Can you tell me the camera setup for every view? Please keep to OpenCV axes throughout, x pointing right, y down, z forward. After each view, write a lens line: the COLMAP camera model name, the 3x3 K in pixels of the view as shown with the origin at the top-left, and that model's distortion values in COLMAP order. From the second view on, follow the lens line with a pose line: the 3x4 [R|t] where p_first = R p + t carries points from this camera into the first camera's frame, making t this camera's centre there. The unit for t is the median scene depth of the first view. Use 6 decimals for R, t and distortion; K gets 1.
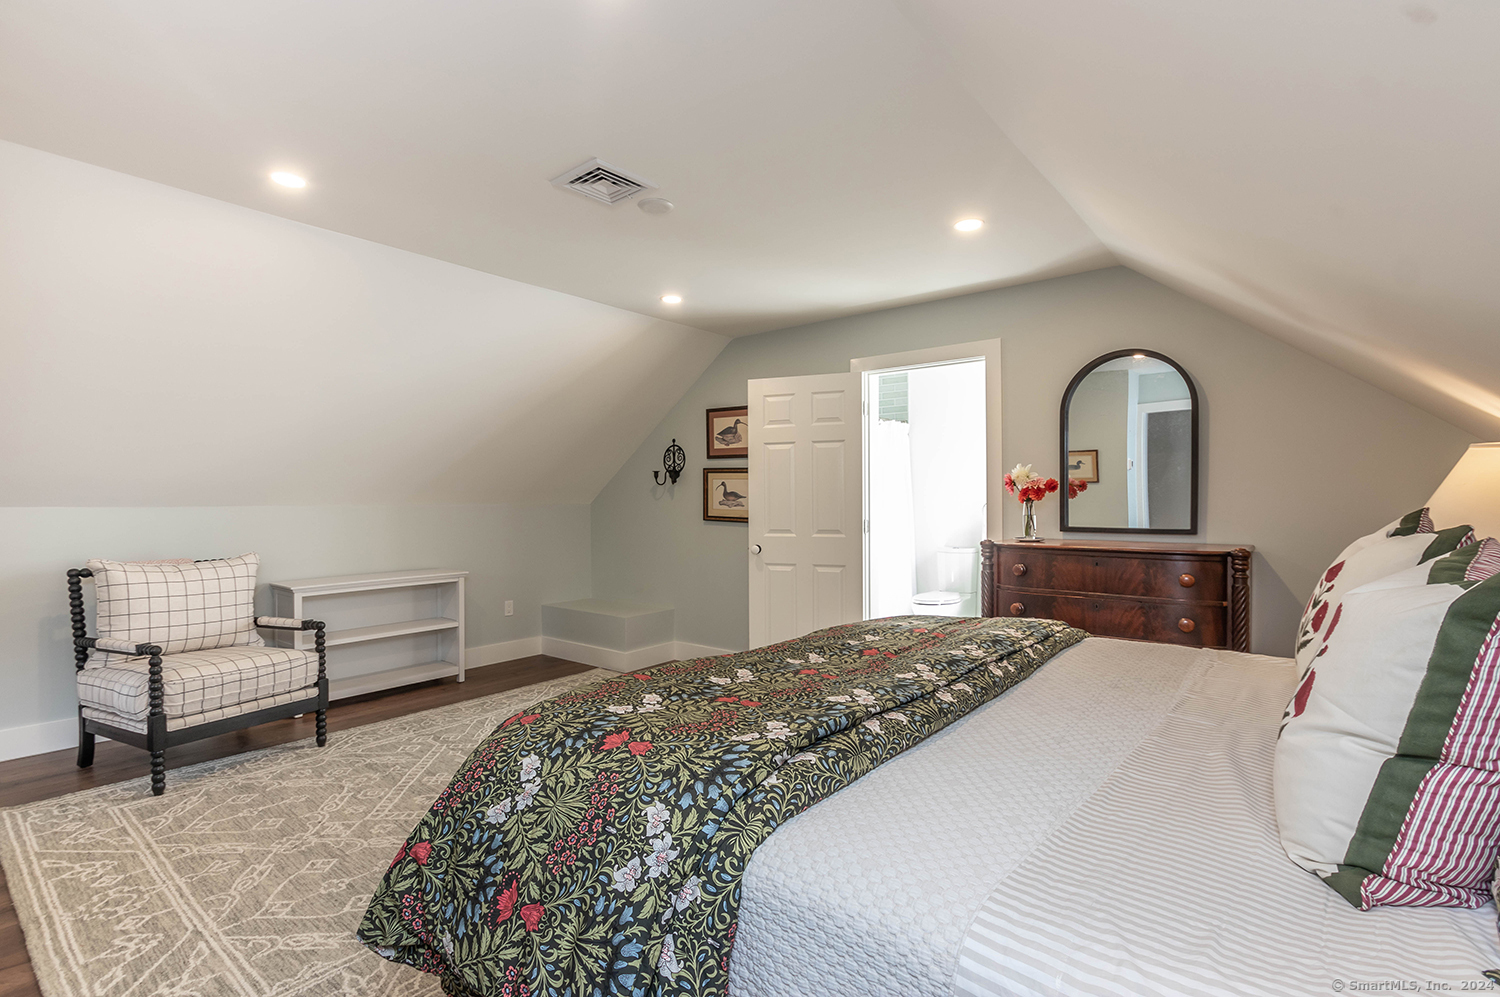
lens RADIAL K [[705.6, 0, 772.6], [0, 705.6, 497.6], [0, 0, 1]] dist [-0.000696, -0.000548]
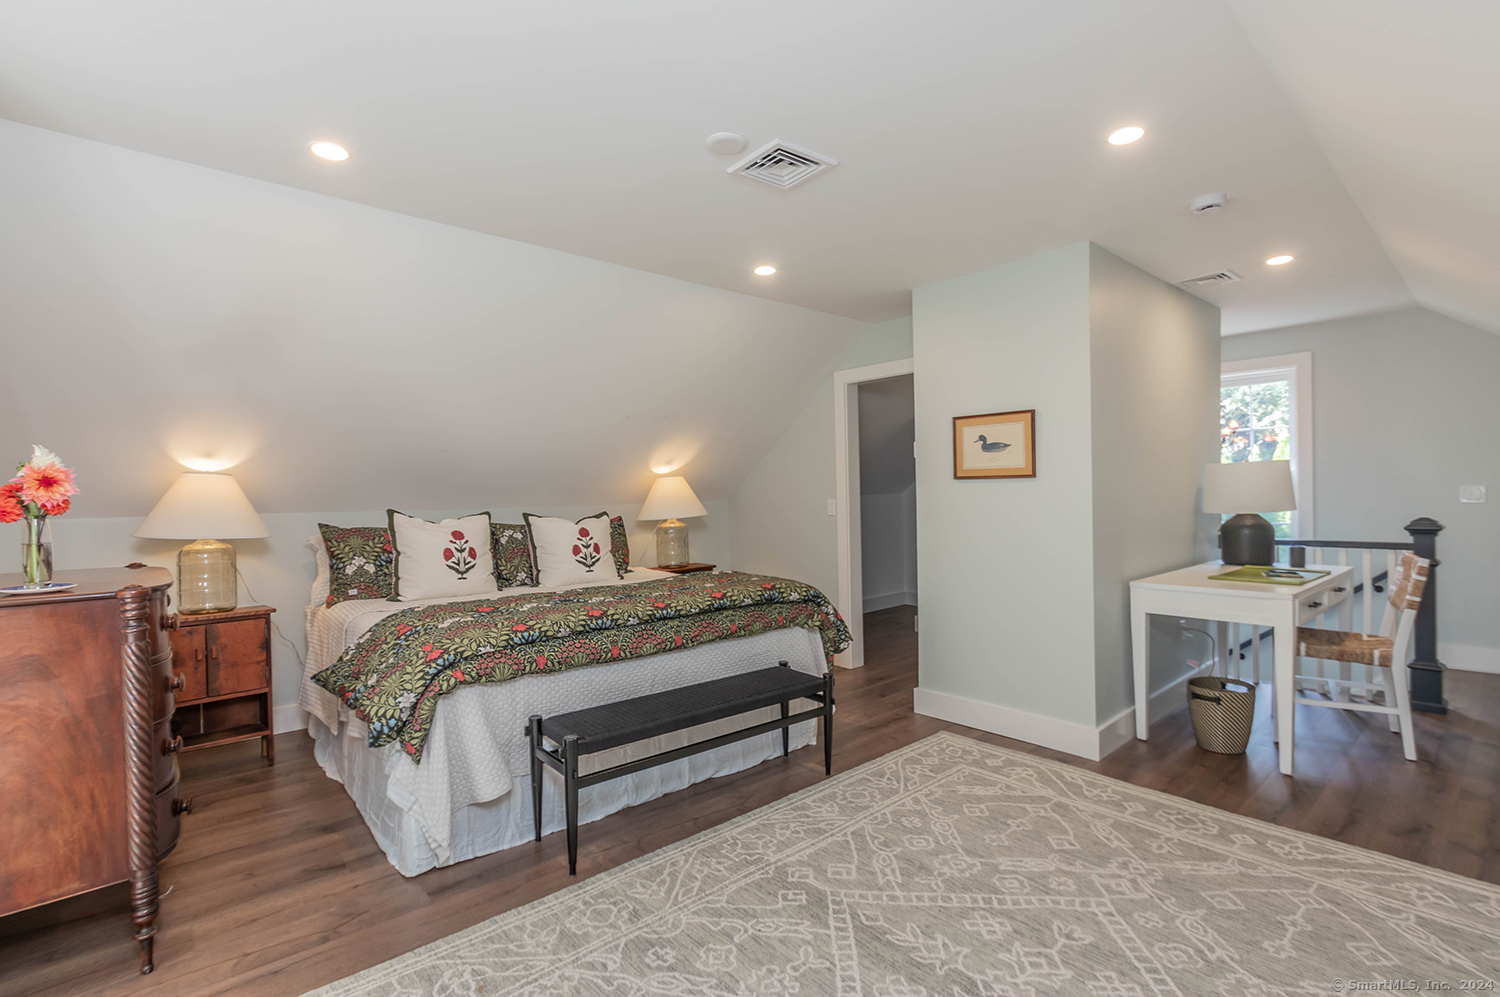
lens RADIAL K [[708.0, 0, 750.0], [0, 708.0, 498.5], [0, 0, 1]] dist [0.001119, 0.001551]
pose [[-0.983882, 0.009050, 0.178592, -0.187316], [0.010103, 0.999937, 0.004992, -0.001512], [-0.178535, 0.006715, -0.983911, 1.074418]]
